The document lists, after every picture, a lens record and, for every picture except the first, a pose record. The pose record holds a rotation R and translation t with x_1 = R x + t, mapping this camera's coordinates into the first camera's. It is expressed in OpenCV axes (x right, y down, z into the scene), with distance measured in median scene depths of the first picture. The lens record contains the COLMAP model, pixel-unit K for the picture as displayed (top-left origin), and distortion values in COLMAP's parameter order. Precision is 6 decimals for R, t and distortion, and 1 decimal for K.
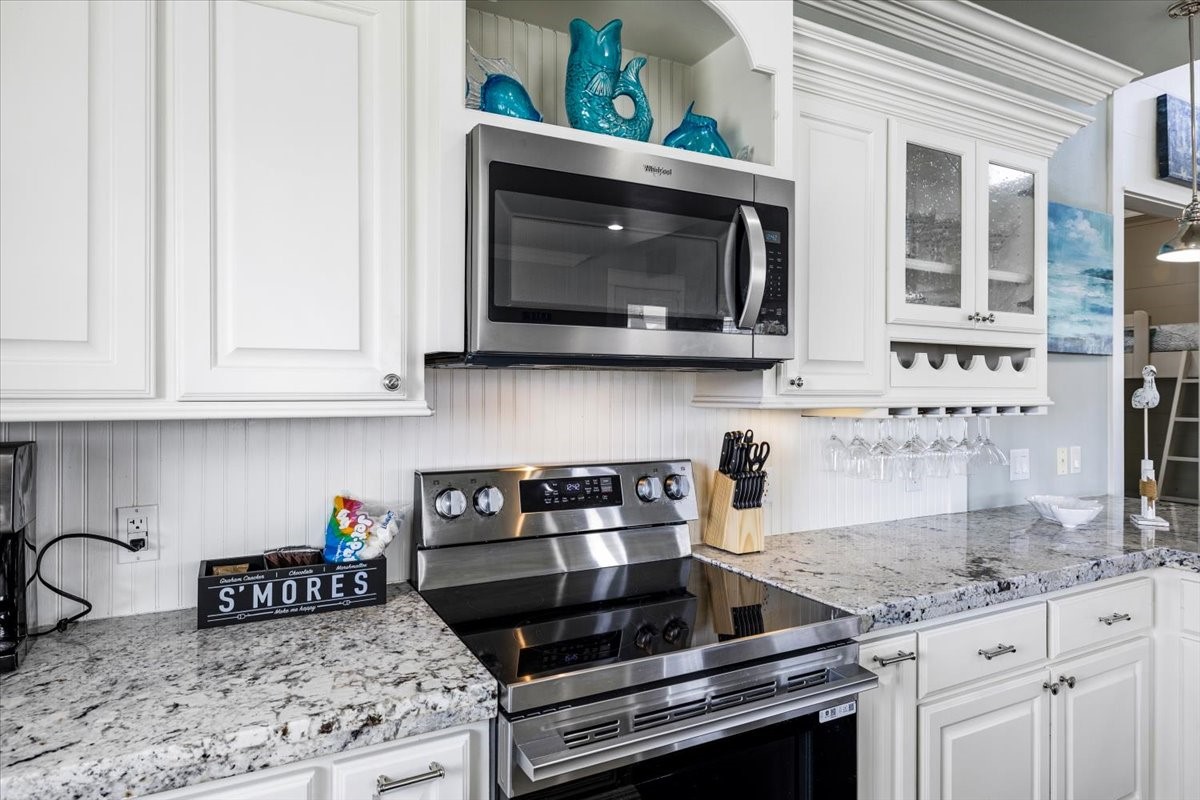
lens RADIAL K [[686.2, 0, 579.2], [0, 686.2, 392.9], [0, 0, 1]] dist [0.009065, 0.000669]
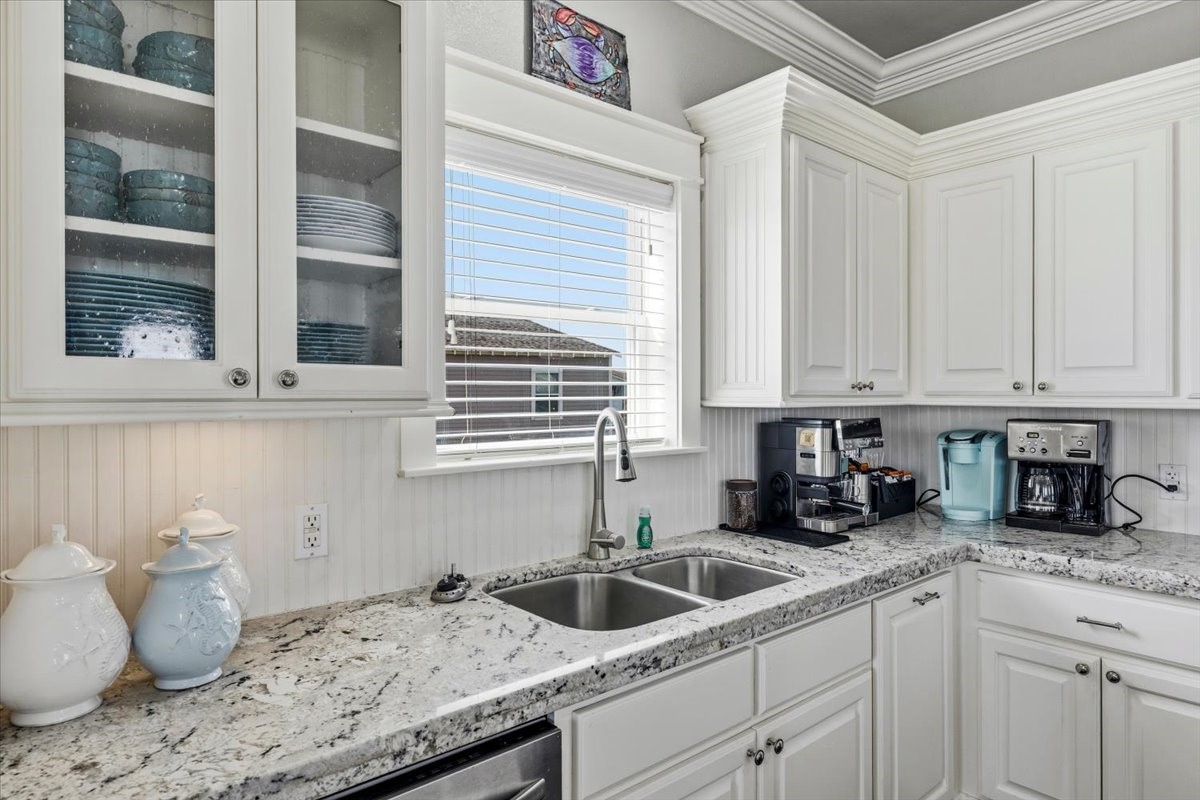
lens RADIAL K [[717.6, 0, 596.2], [0, 717.6, 396.7], [0, 0, 1]] dist [0.011348, 0.000505]
pose [[0.244830, 0.002442, -0.969563, 0.583754], [-0.000635, 0.999997, 0.002359, 0.003995], [0.969566, 0.000038, 0.244830, -0.626252]]
